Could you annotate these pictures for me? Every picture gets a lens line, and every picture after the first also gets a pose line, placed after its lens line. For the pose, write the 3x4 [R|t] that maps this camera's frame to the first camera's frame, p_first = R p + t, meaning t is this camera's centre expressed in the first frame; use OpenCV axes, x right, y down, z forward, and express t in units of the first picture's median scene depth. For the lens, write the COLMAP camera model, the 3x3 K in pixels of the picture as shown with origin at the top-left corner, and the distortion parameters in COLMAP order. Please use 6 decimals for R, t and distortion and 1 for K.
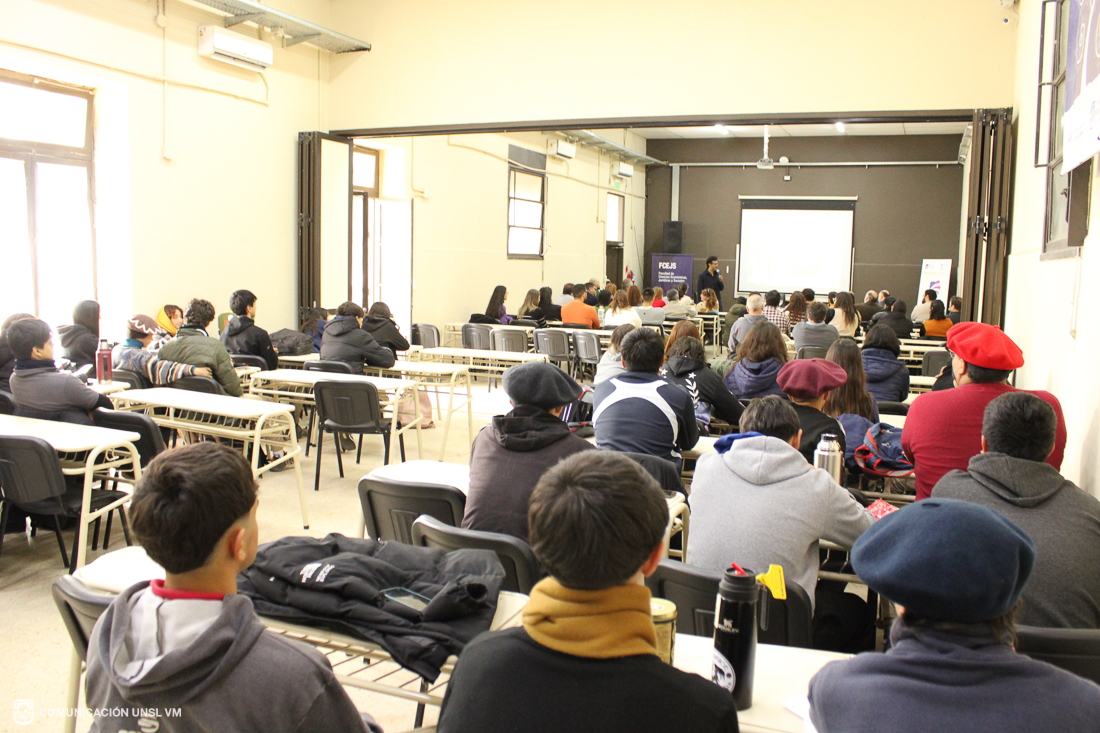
lens RADIAL K [[934.2, 0, 550.0], [0, 934.2, 366.5], [0, 0, 1]] dist [-0.066575, 0.131622]
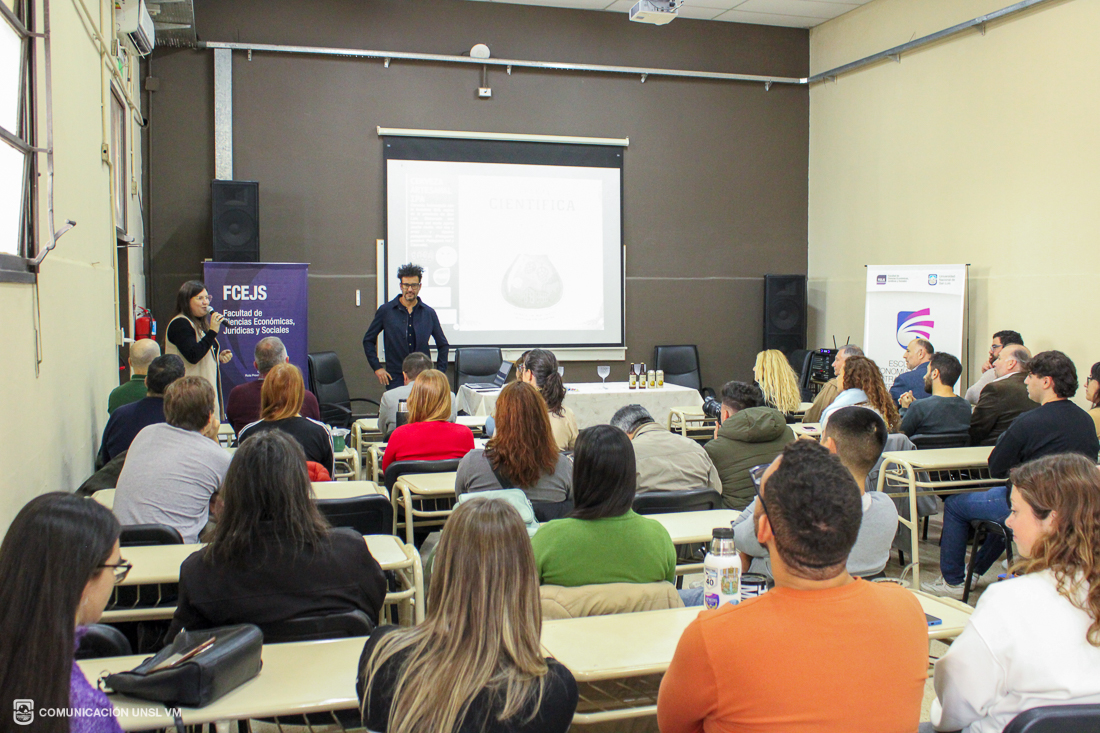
lens RADIAL K [[1094.9, 0, 550.0], [0, 1094.9, 366.5], [0, 0, 1]] dist [-0.079377, -0.004774]
pose [[0.773945, -0.067620, 0.629633, -0.062419], [0.090272, 0.995909, -0.004006, -0.064522], [-0.626786, 0.059939, 0.776883, 0.572206]]
